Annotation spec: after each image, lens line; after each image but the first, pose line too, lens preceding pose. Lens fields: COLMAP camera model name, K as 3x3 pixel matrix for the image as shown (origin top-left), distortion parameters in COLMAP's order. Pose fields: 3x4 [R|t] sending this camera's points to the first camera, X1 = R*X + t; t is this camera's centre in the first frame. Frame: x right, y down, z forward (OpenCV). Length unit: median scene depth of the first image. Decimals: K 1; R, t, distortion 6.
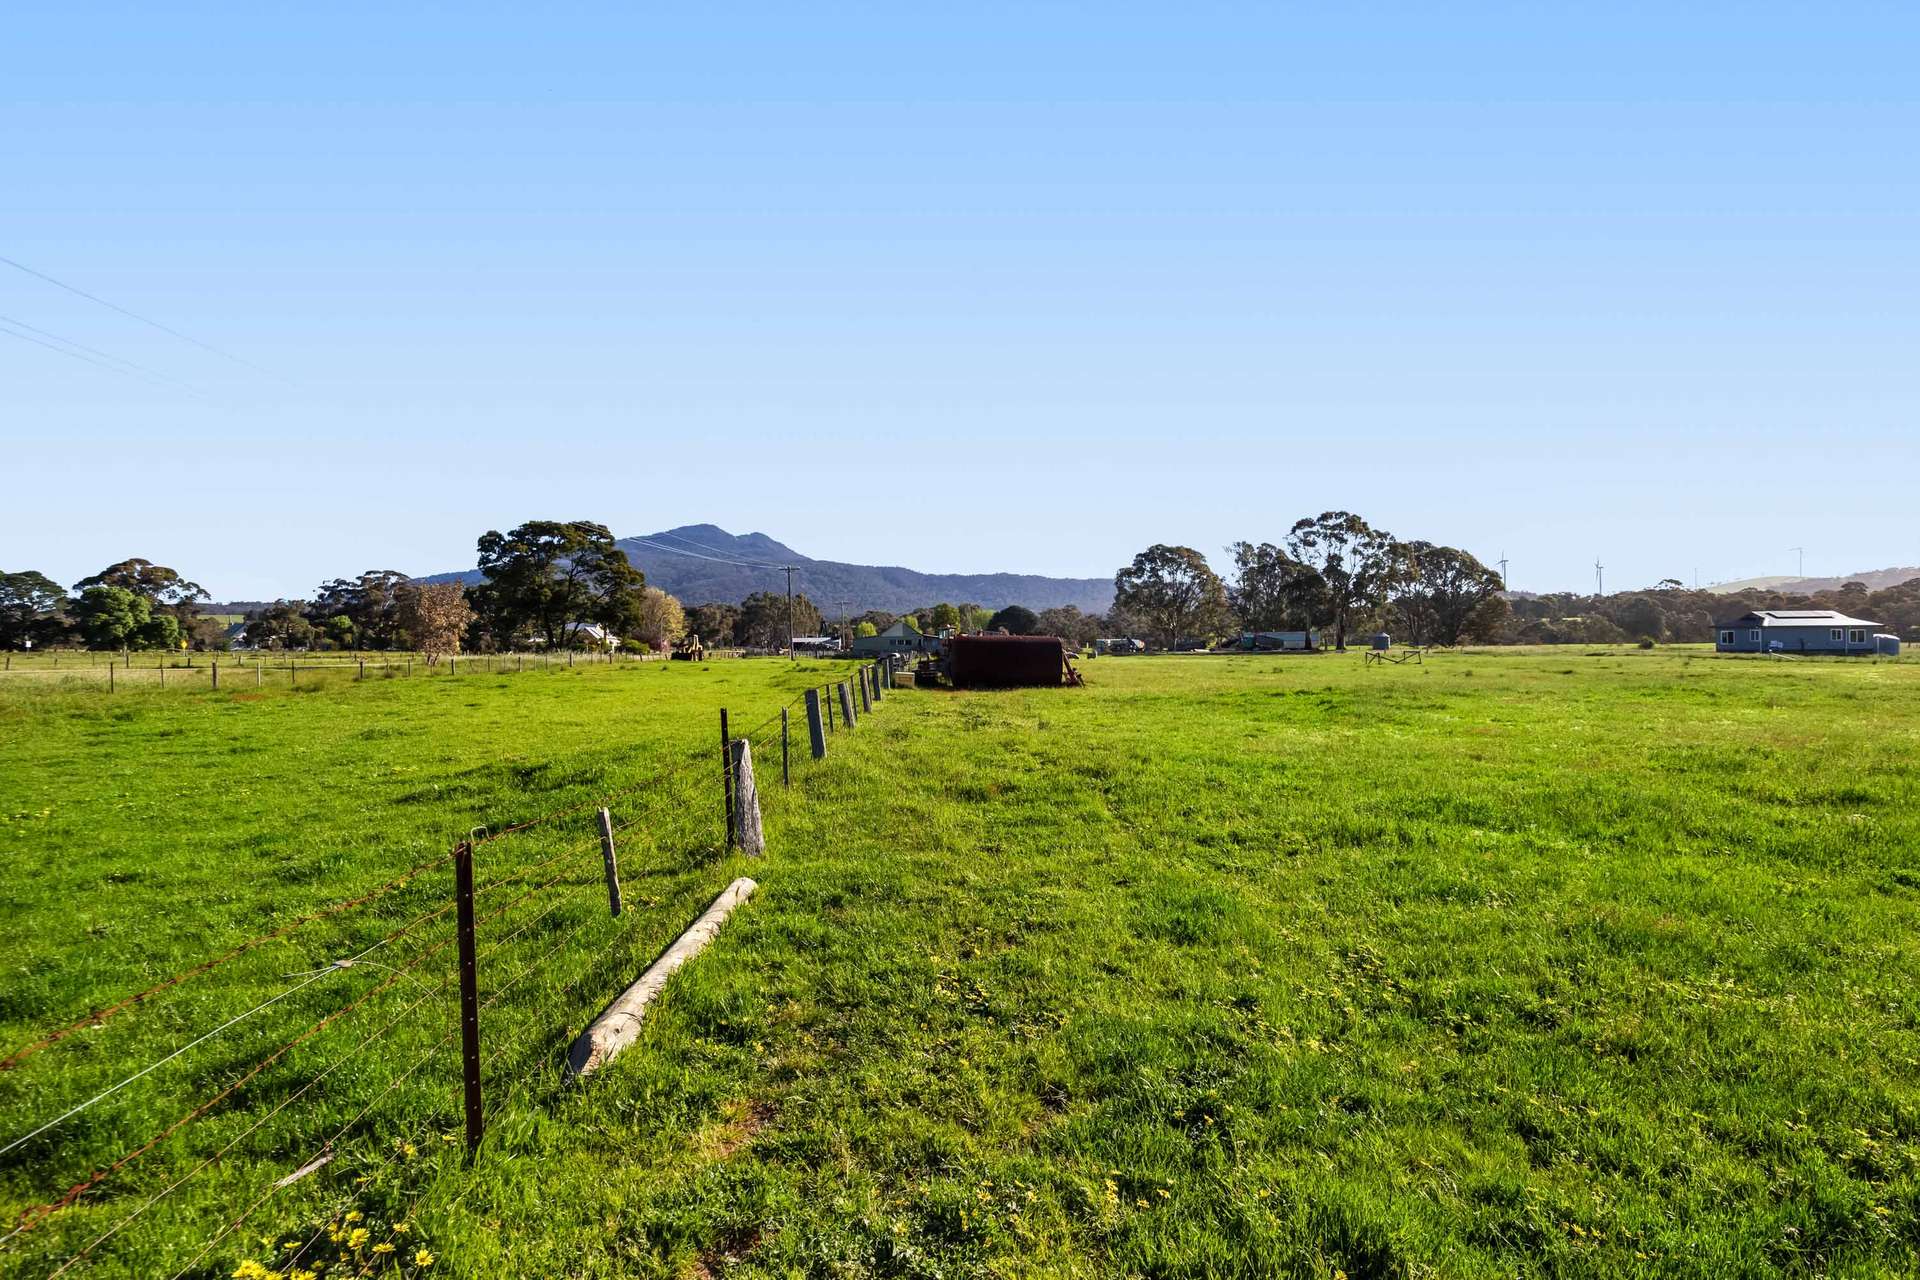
lens RADIAL K [[950.4, 0, 960.0], [0, 950.4, 640.0], [0, 0, 1]] dist [0.000430, 0.000085]
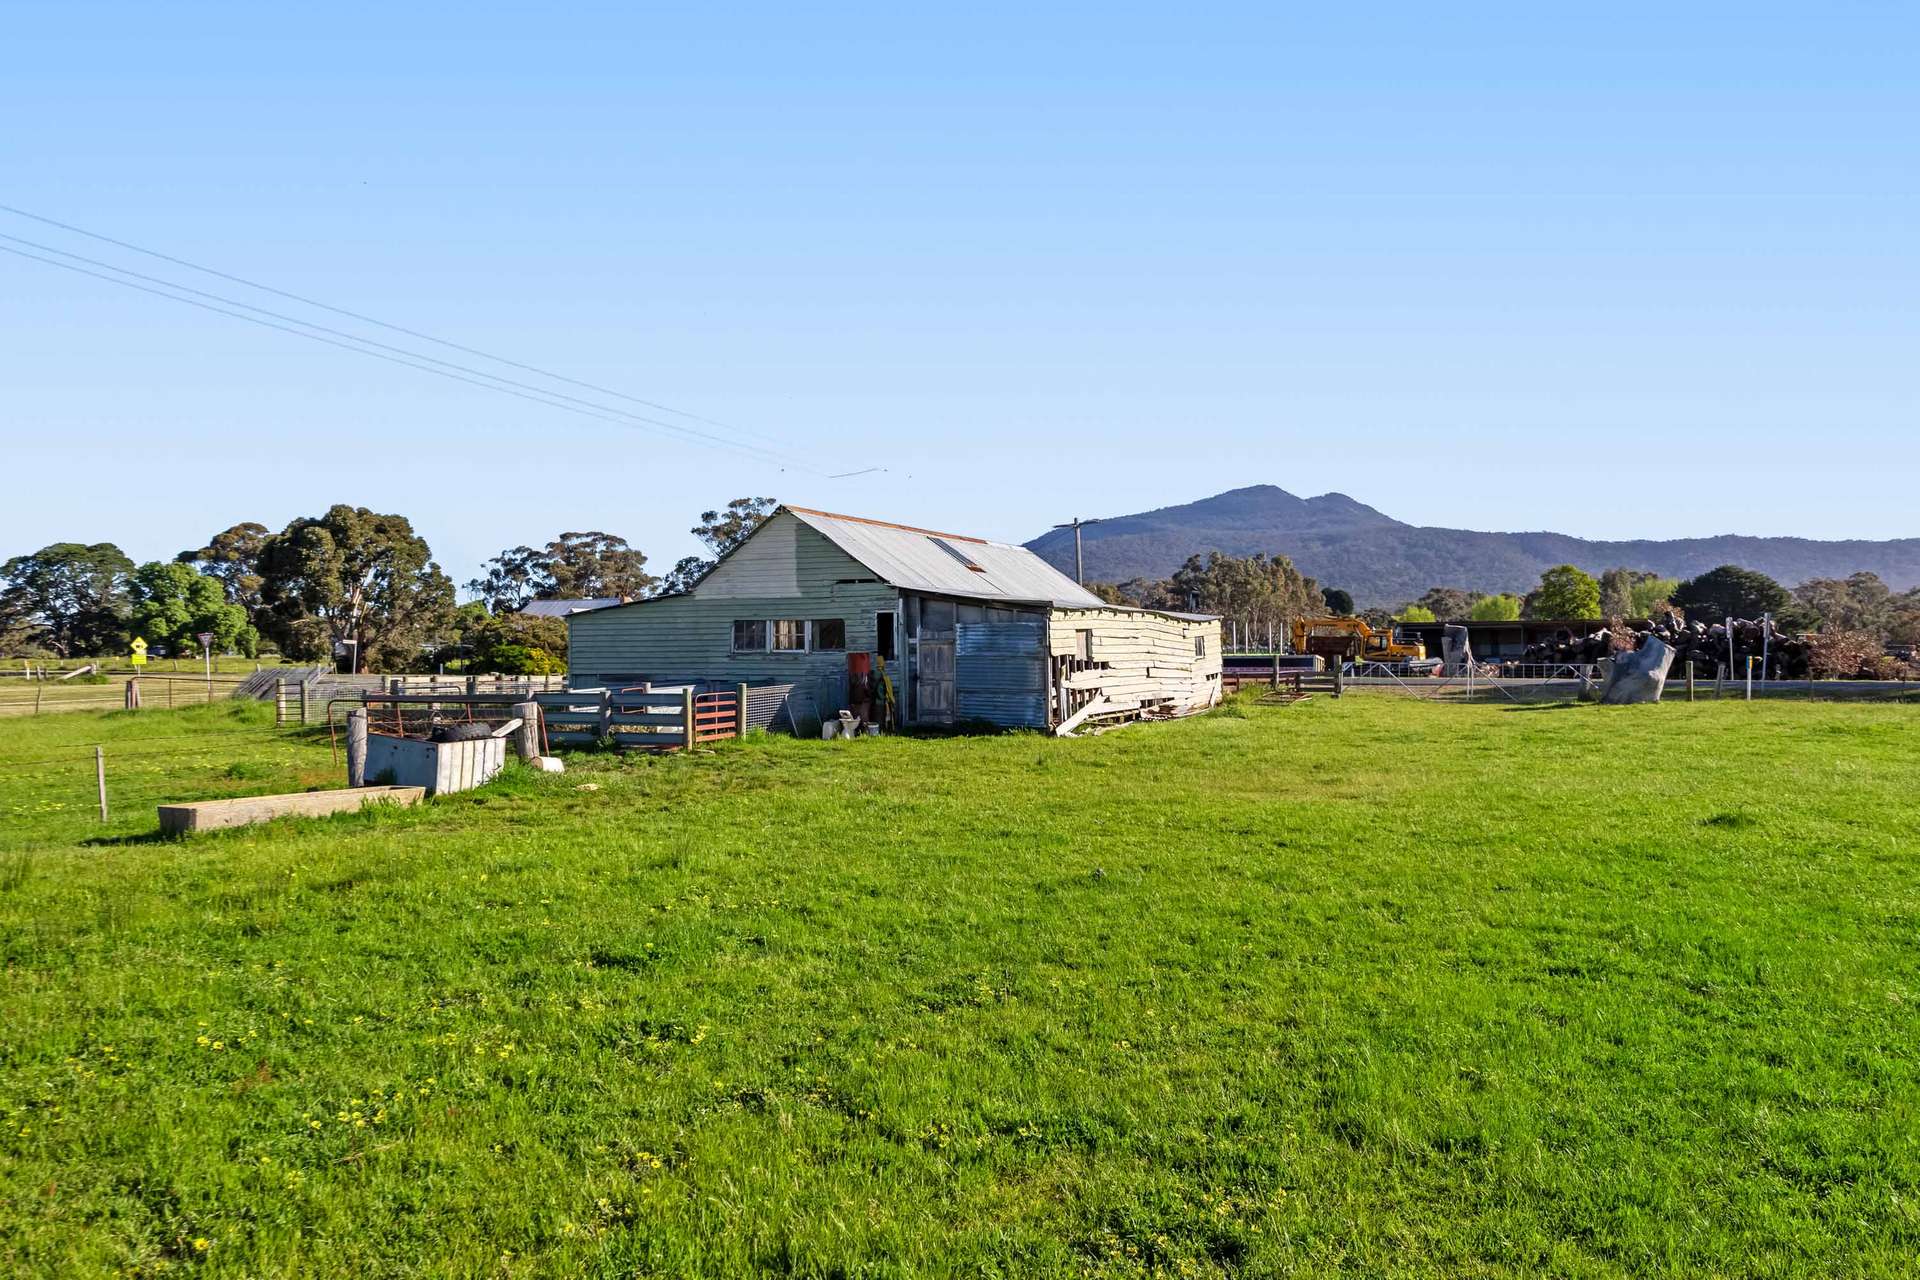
lens RADIAL K [[1258.7, 0, 960.0], [0, 1258.7, 640.0], [0, 0, 1]] dist [-0.007265, -0.001830]
pose [[0.875656, -0.000425, -0.482936, 0.015143], [0.000153, 1.000000, -0.000601, 0.000429], [0.482936, 0.000452, 0.875656, 0.168265]]
